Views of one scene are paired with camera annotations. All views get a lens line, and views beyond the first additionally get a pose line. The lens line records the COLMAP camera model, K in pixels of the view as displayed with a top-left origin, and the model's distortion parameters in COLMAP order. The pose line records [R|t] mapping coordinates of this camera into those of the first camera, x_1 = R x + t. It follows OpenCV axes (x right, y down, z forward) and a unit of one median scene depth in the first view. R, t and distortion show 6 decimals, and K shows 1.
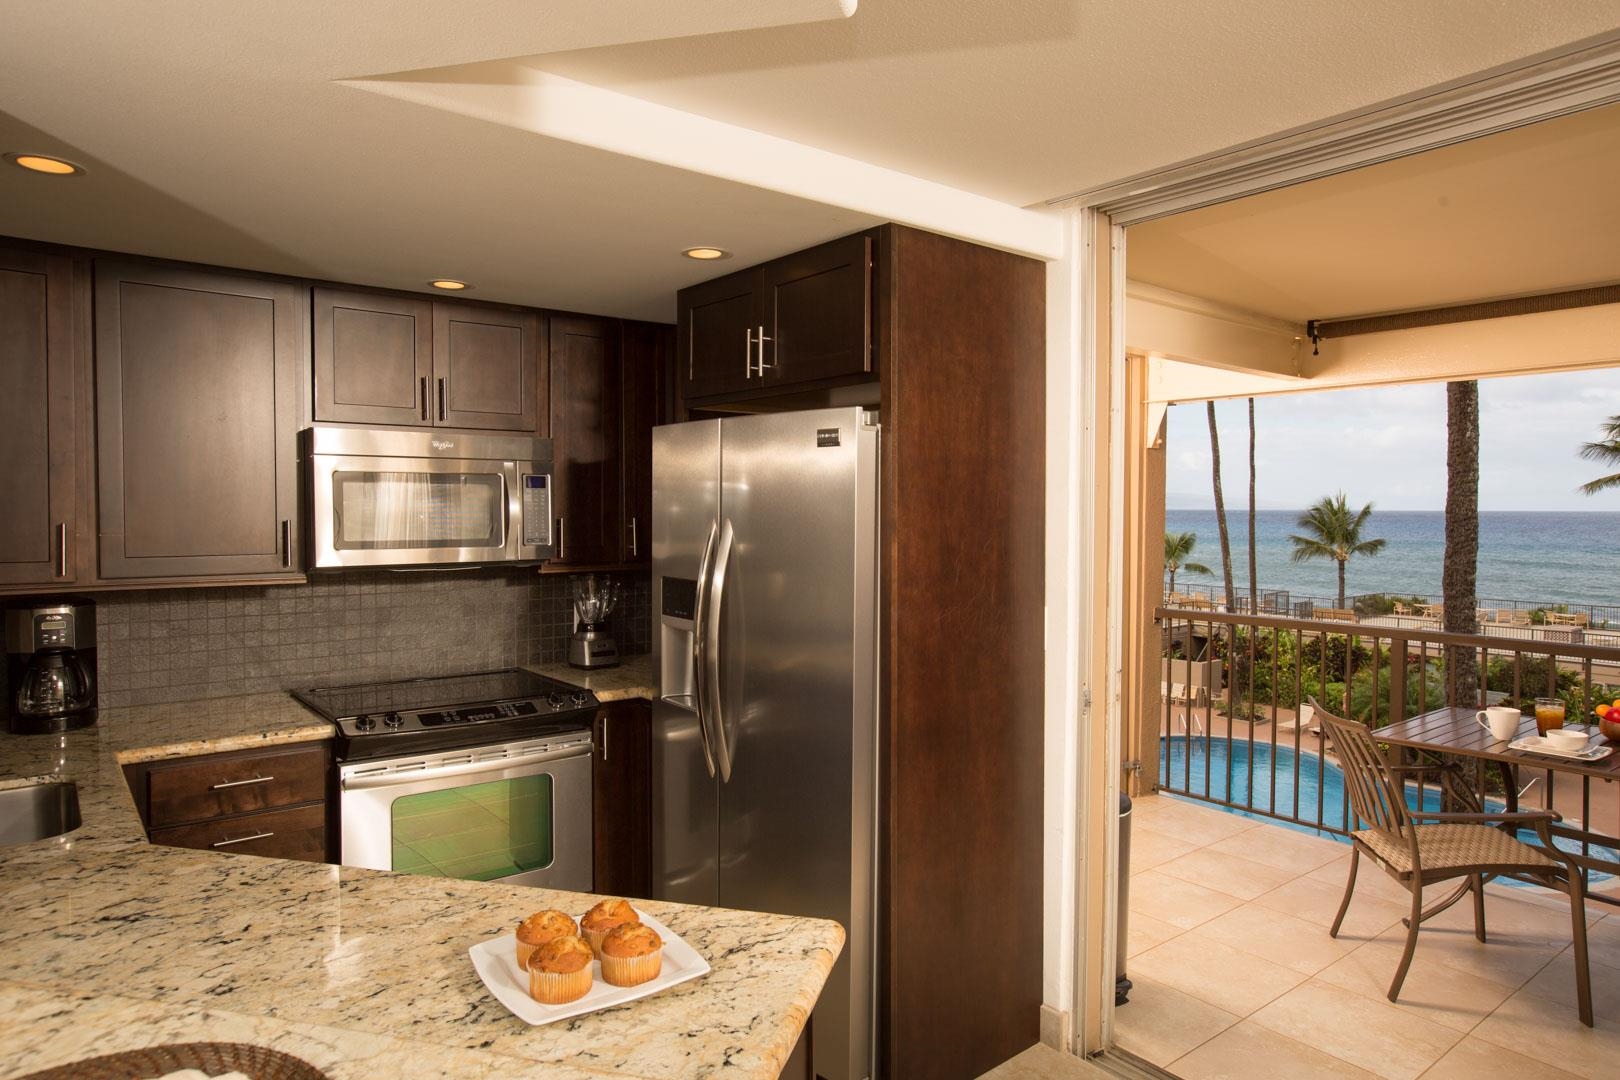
lens RADIAL K [[1004.6, 0, 763.2], [0, 1004.6, 527.3], [0, 0, 1]] dist [-0.014518, 0.013326]
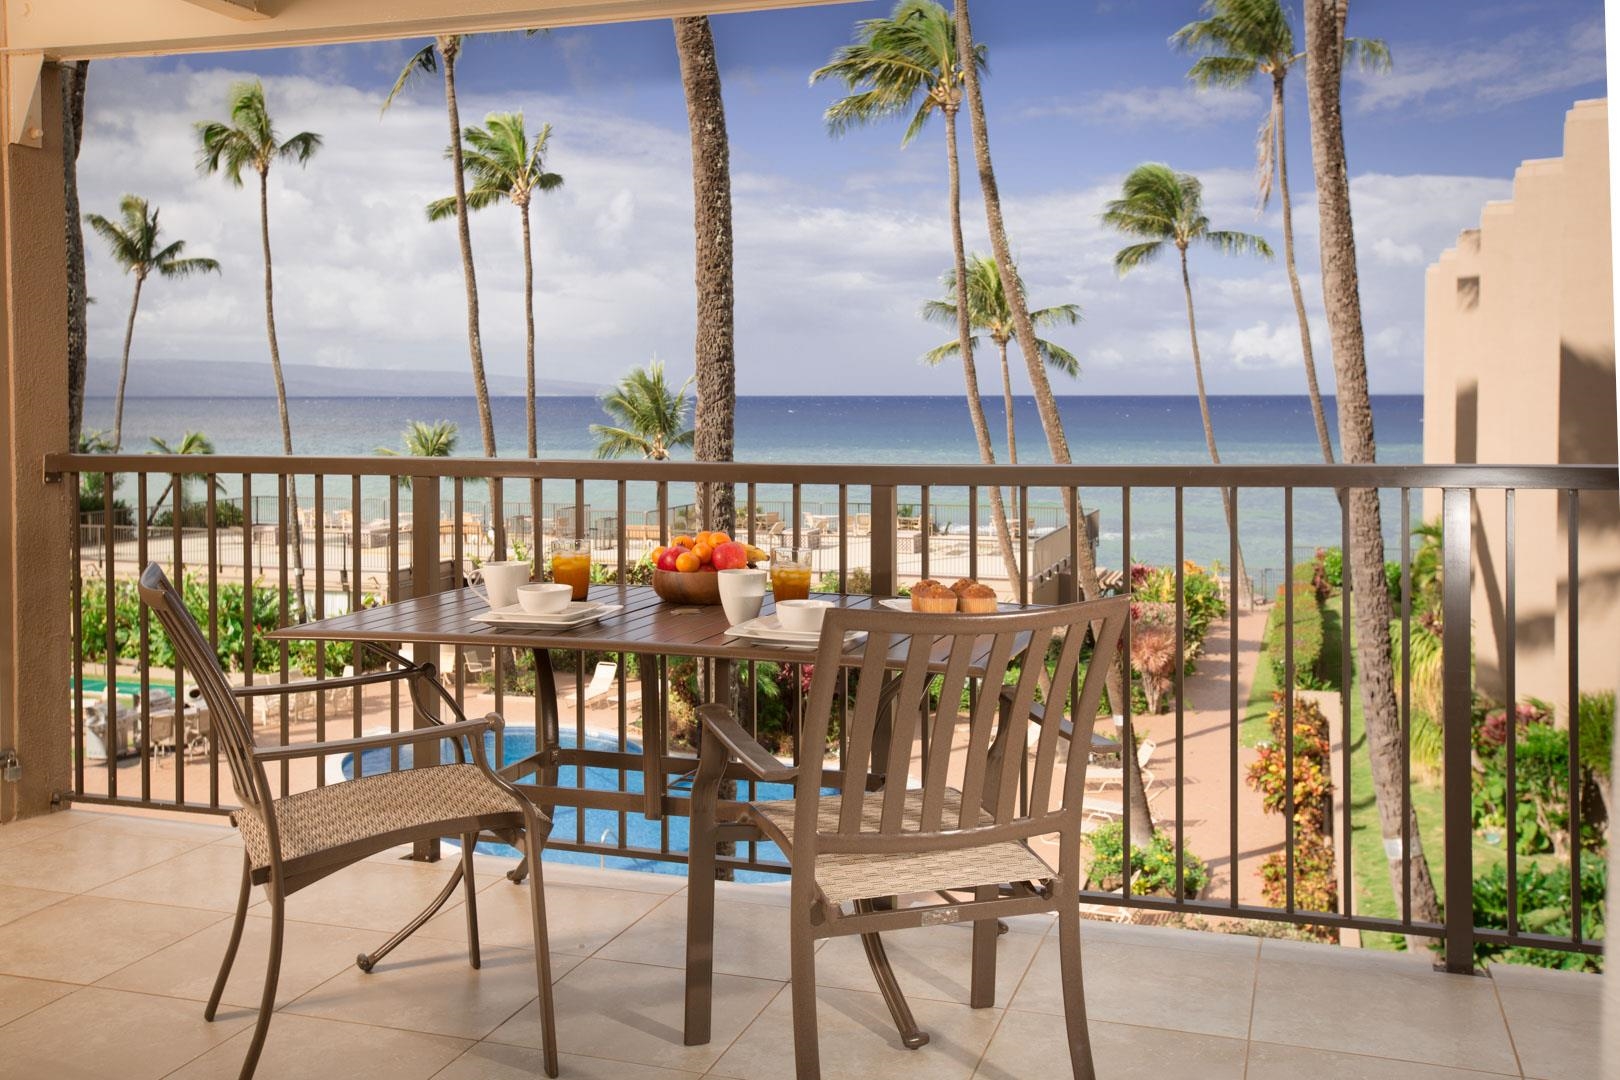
lens RADIAL K [[1591.3, 0, 762.6], [0, 1591.3, 443.7], [0, 0, 1]] dist [0.025012, 0.000000]
pose [[0.847039, -0.021027, 0.531115, 0.273267], [0.019560, 0.999774, 0.008388, 0.077996], [-0.531171, 0.003284, 0.847258, 0.097610]]
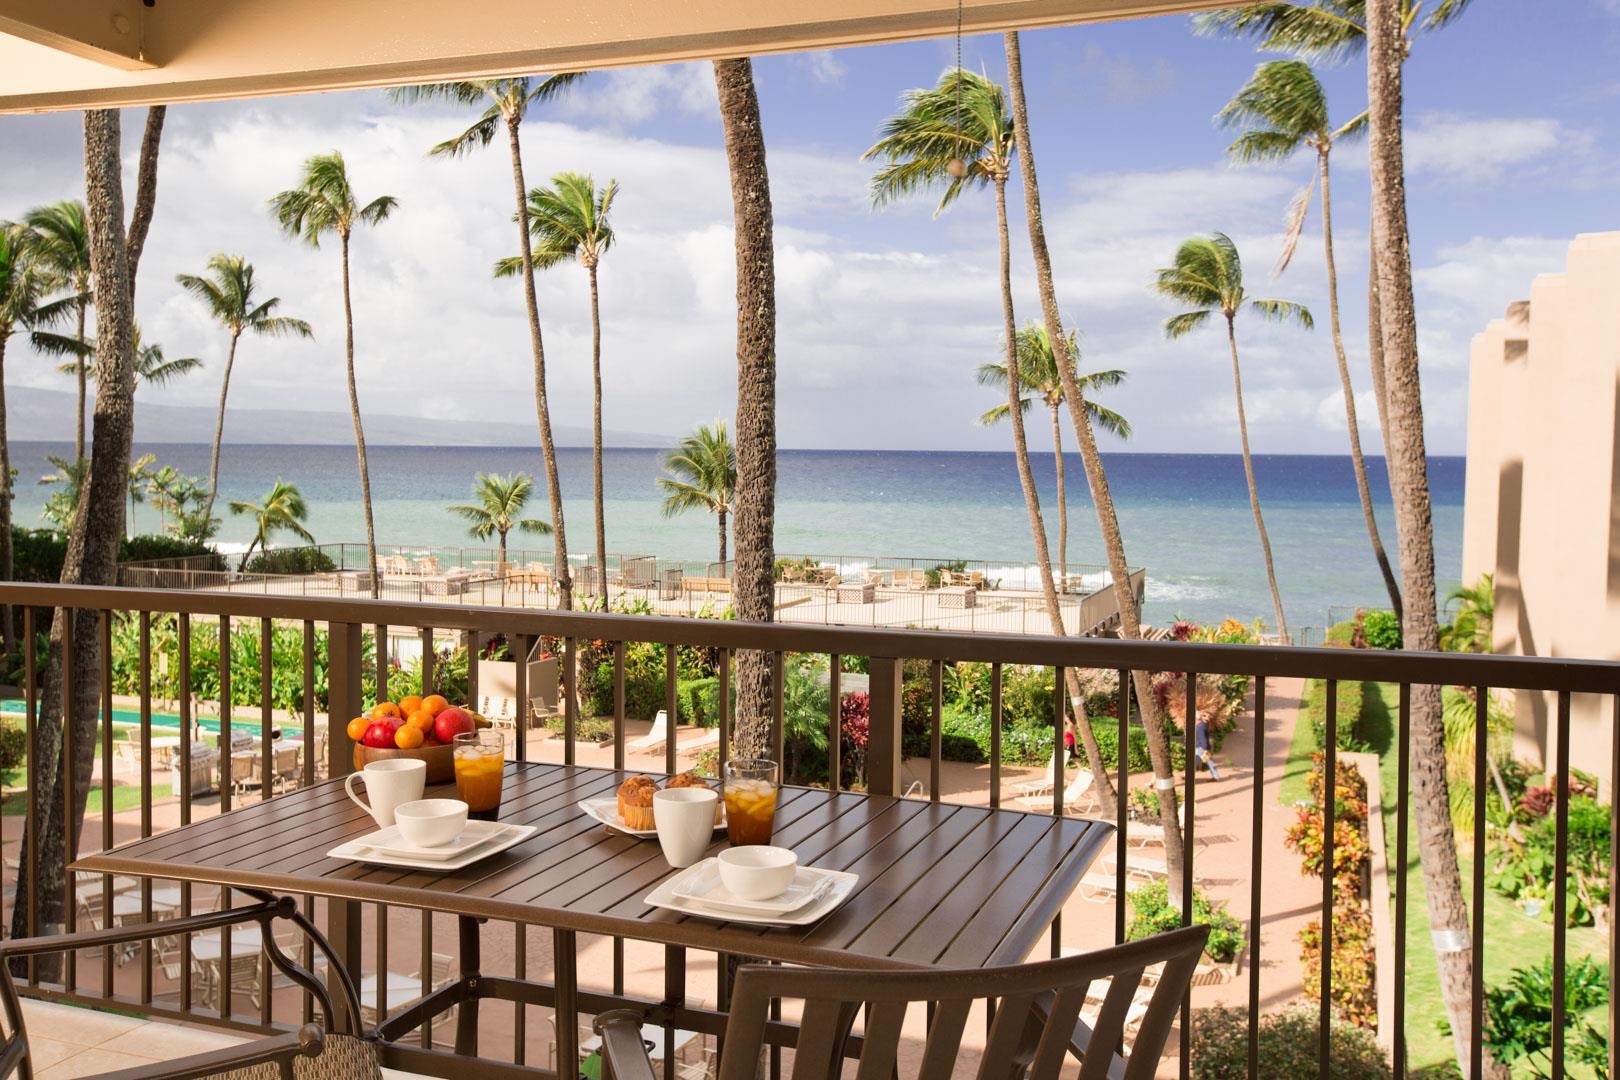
lens RADIAL K [[1447.2, 0, 781.4], [0, 1447.2, 506.2], [0, 0, 1]] dist [0.003565, 0.015280]
pose [[0.867274, -0.013971, 0.497635, 0.451850], [0.004426, 0.999783, 0.020356, 0.038286], [-0.497811, -0.015451, 0.867148, 0.283359]]
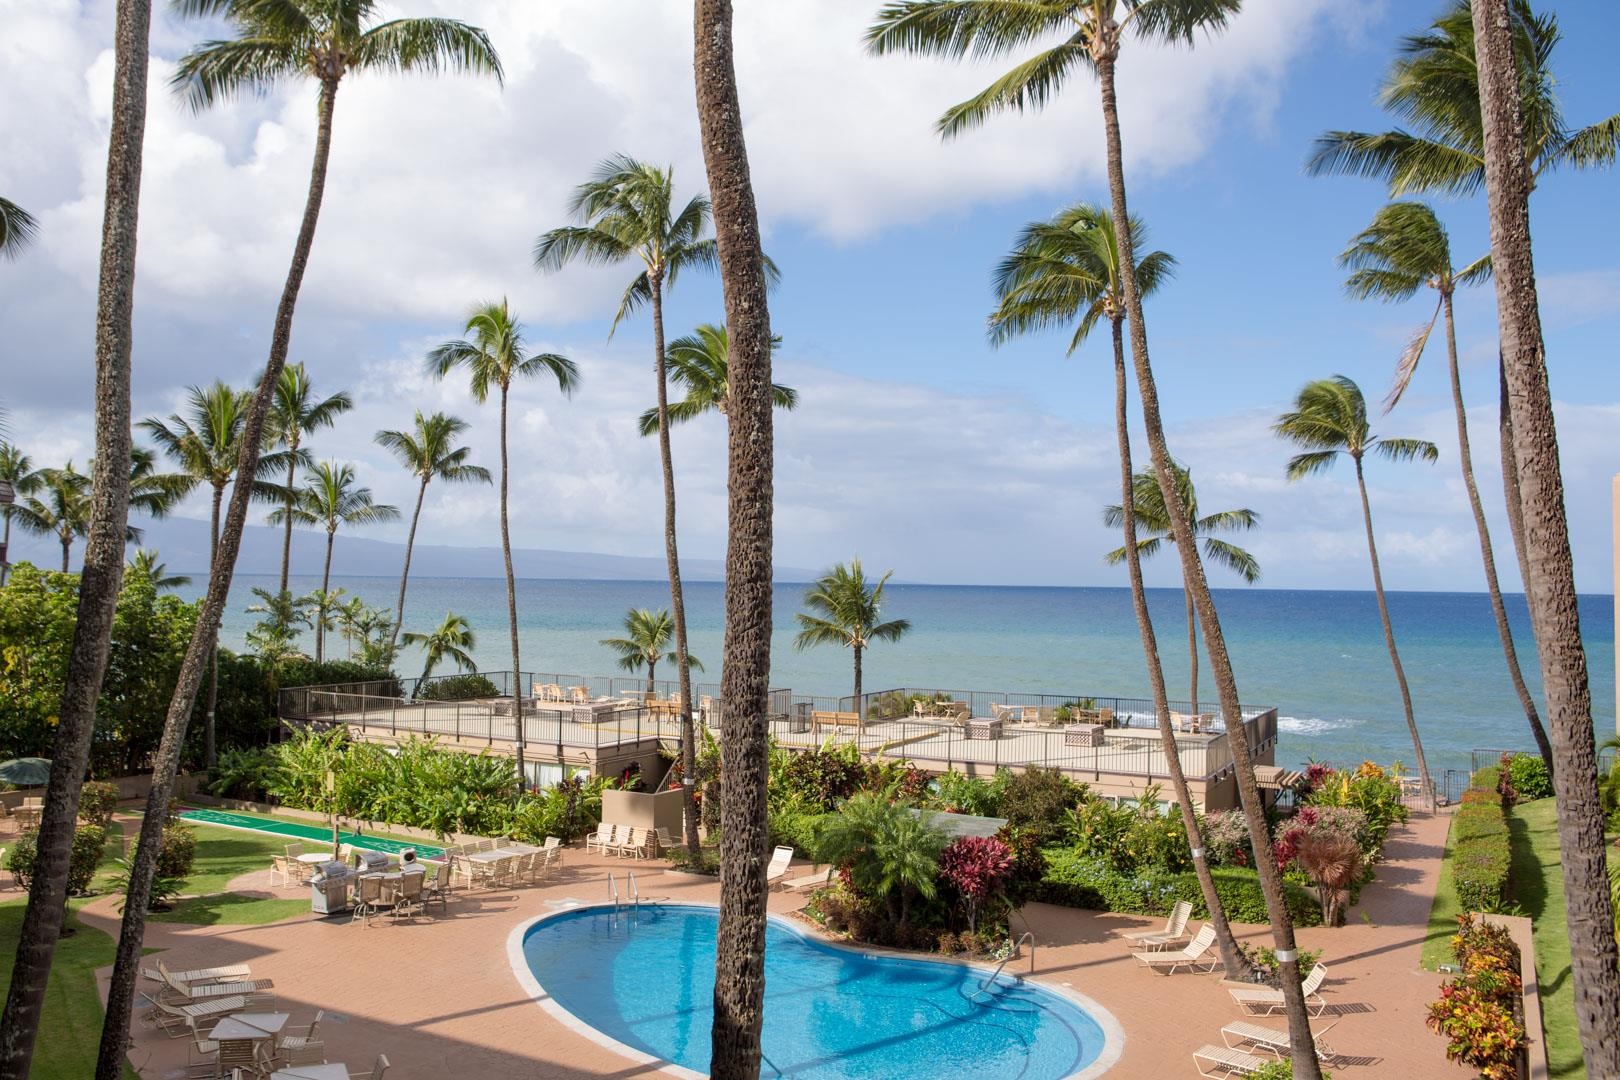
lens RADIAL K [[1264.1, 0, 778.4], [0, 1264.1, 510.0], [0, 0, 1]] dist [-0.048125, 0.022400]
pose [[0.930220, 0.031683, 0.365632, 0.874383], [-0.003822, 0.997049, -0.076672, 0.014614], [-0.366982, 0.069925, 0.927596, 0.606753]]
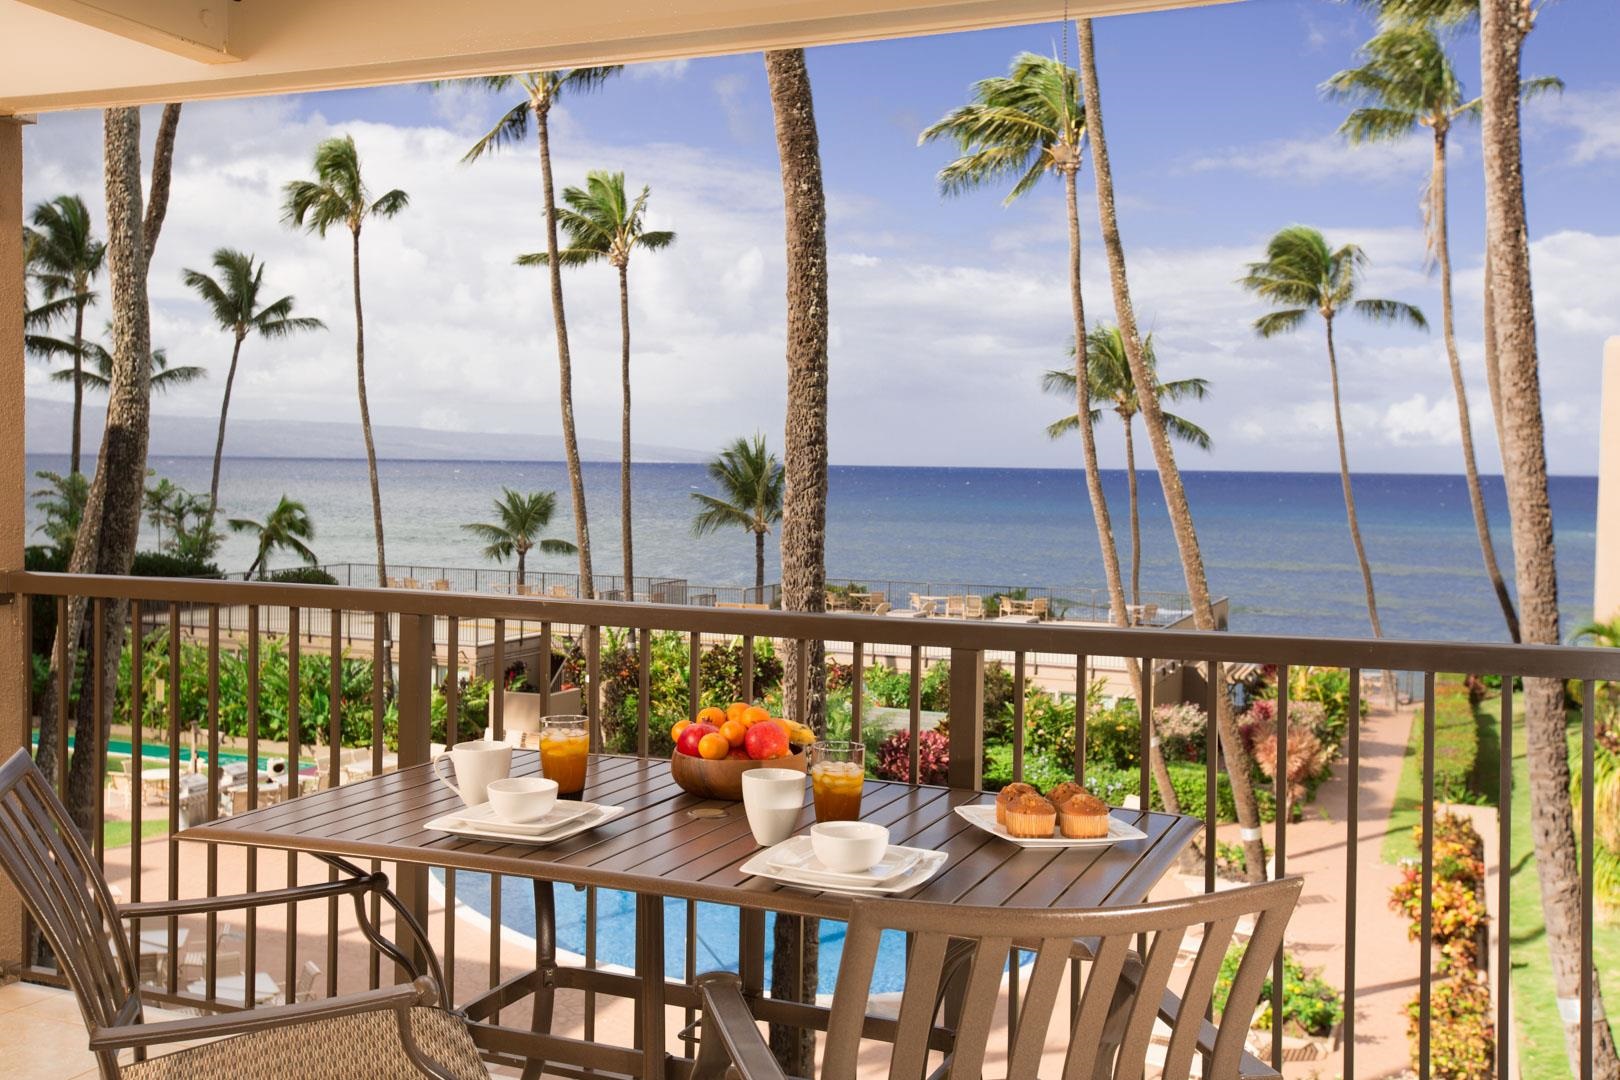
lens RADIAL K [[1591.3, 0, 731.6], [0, 1591.3, 495.3], [0, 0, 1]] dist [0.025012, 0.000000]
pose [[0.893556, 0.001934, 0.448947, 0.410773], [-0.001560, 0.999998, -0.001203, 0.050264], [-0.448948, 0.000374, 0.893558, 0.244686]]
